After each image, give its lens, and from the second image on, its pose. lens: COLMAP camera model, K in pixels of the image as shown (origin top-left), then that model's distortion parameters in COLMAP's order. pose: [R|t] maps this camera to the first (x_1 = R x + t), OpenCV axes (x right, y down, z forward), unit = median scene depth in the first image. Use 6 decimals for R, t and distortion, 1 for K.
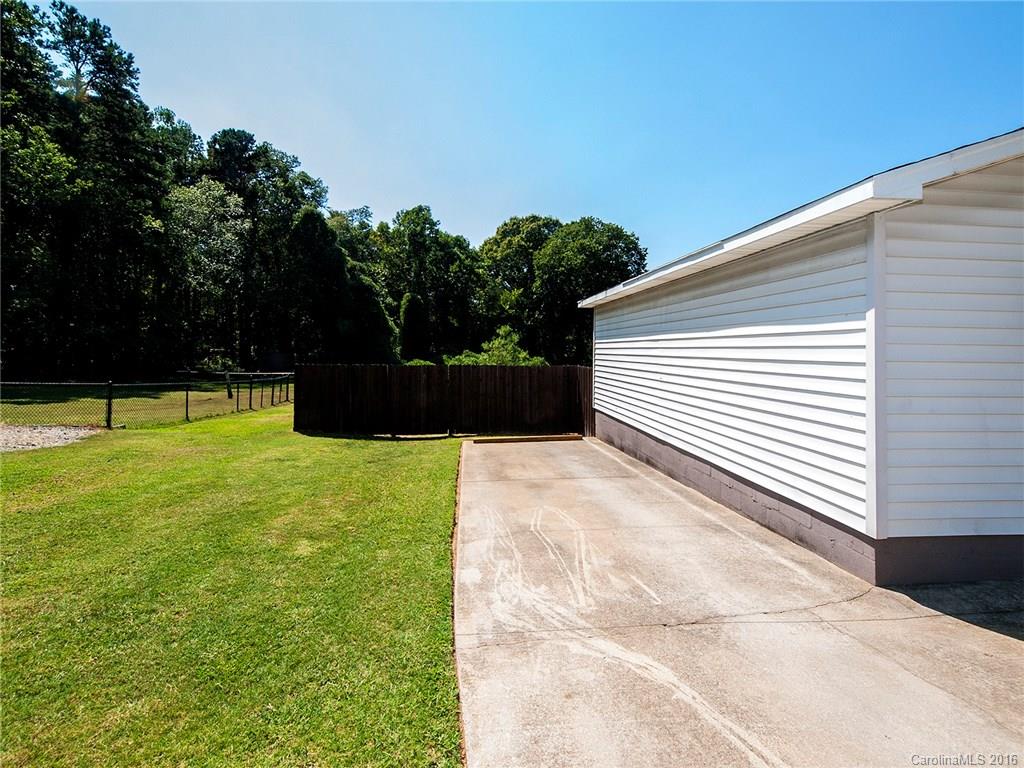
lens RADIAL K [[444.6, 0, 500.1], [0, 444.6, 355.0], [0, 0, 1]] dist [0.003010, 0.000418]
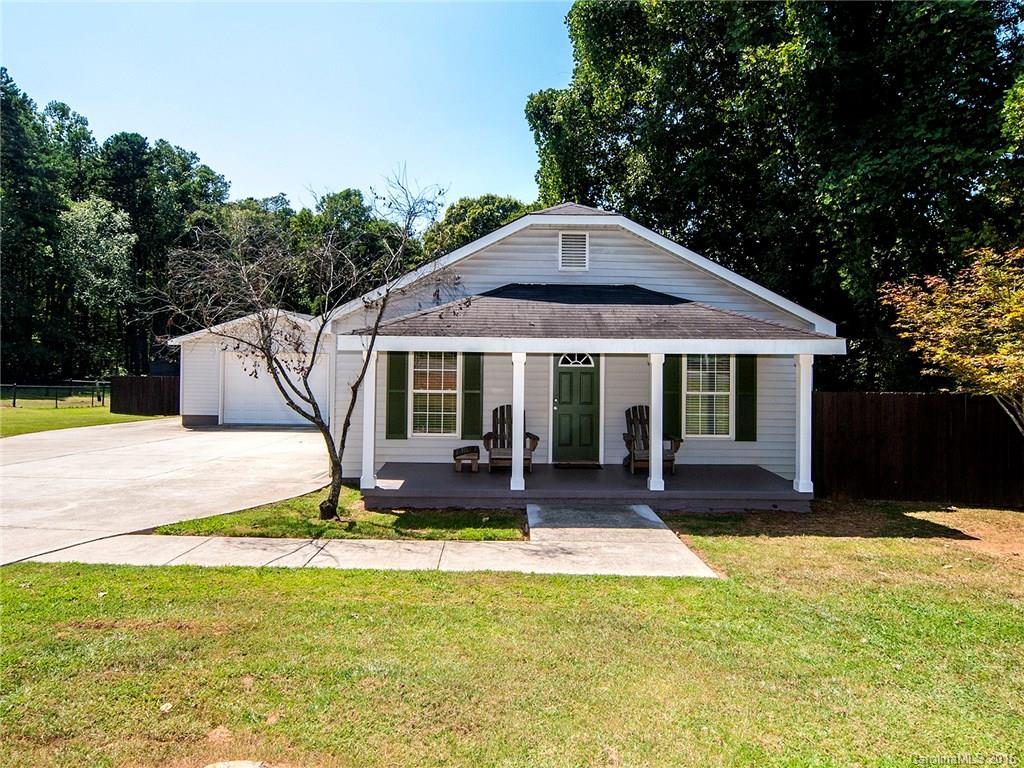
lens RADIAL K [[707.3, 0, 517.6], [0, 707.3, 351.4], [0, 0, 1]] dist [0.049612, -0.031312]
pose [[0.996079, 0.006043, -0.088266, 0.283240], [-0.007098, 0.999907, -0.011641, -0.011282], [0.088187, 0.012222, 0.996029, -0.345986]]
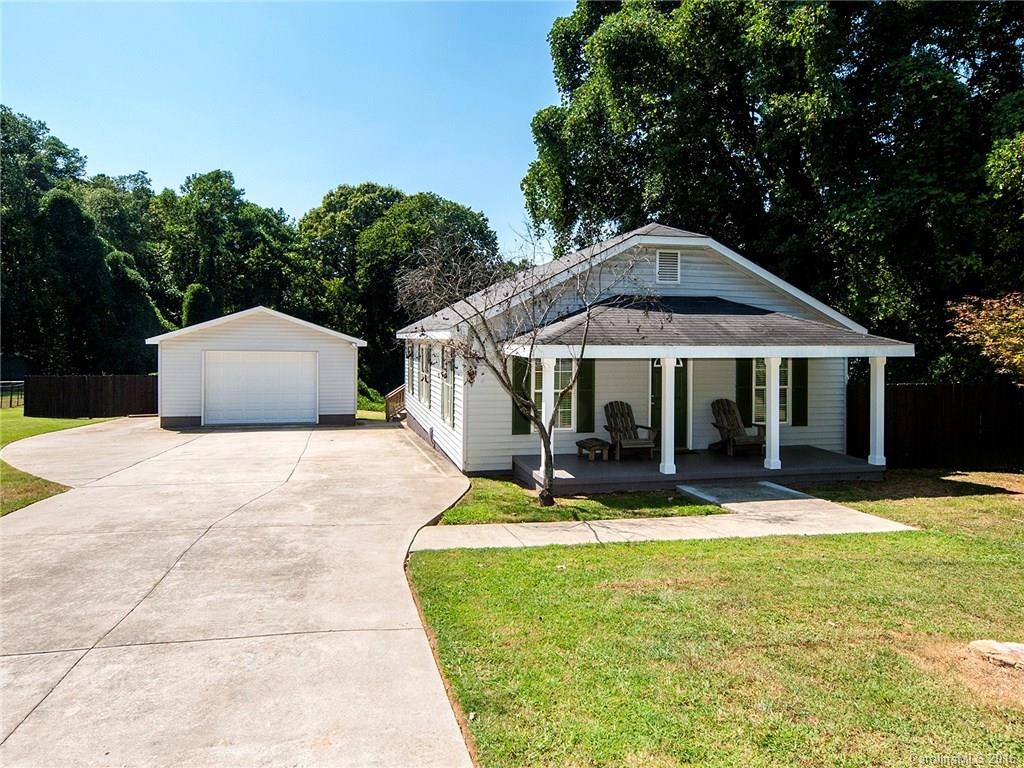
lens RADIAL K [[707.3, 0, 517.6], [0, 707.3, 351.4], [0, 0, 1]] dist [0.049612, -0.031312]
pose [[0.990843, -0.001004, 0.135018, 0.194016], [0.000384, 0.999989, 0.004623, -0.015912], [-0.135021, -0.004528, 0.990832, -0.370888]]
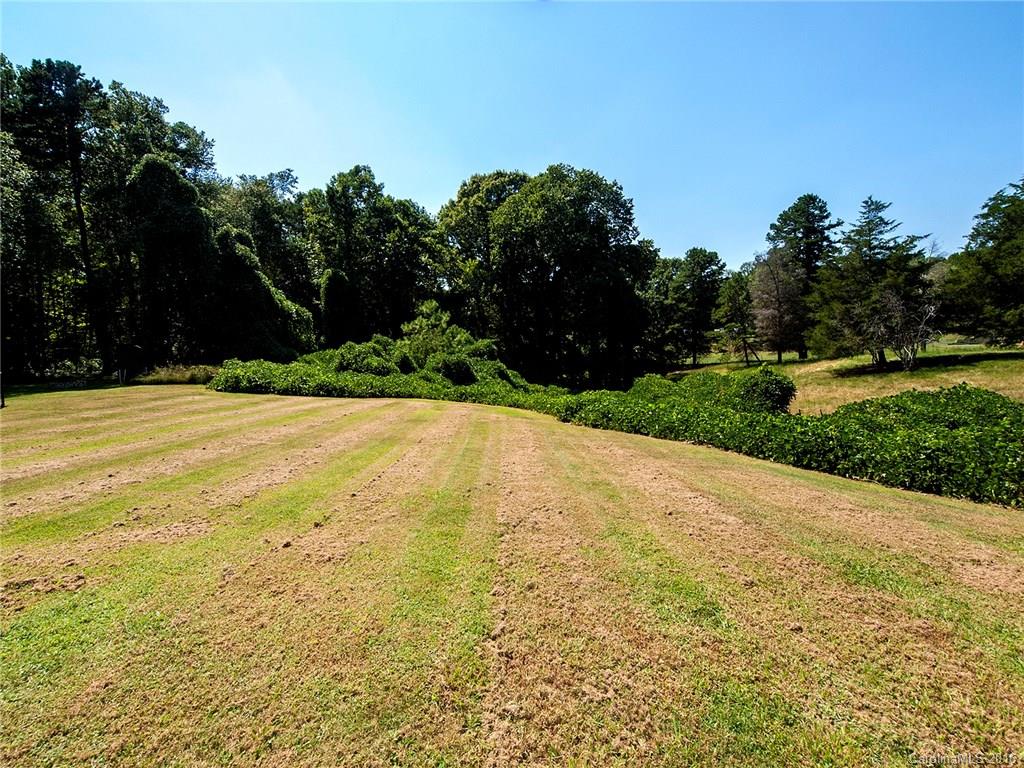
lens RADIAL K [[416.6, 0, 507.8], [0, 416.6, 377.8], [0, 0, 1]] dist [0.001804, -0.000482]
pose [[0.996618, -0.041004, -0.071206, 0.151327], [0.046982, 0.995322, 0.084426, 0.010620], [0.067411, -0.087486, 0.993882, 0.209257]]
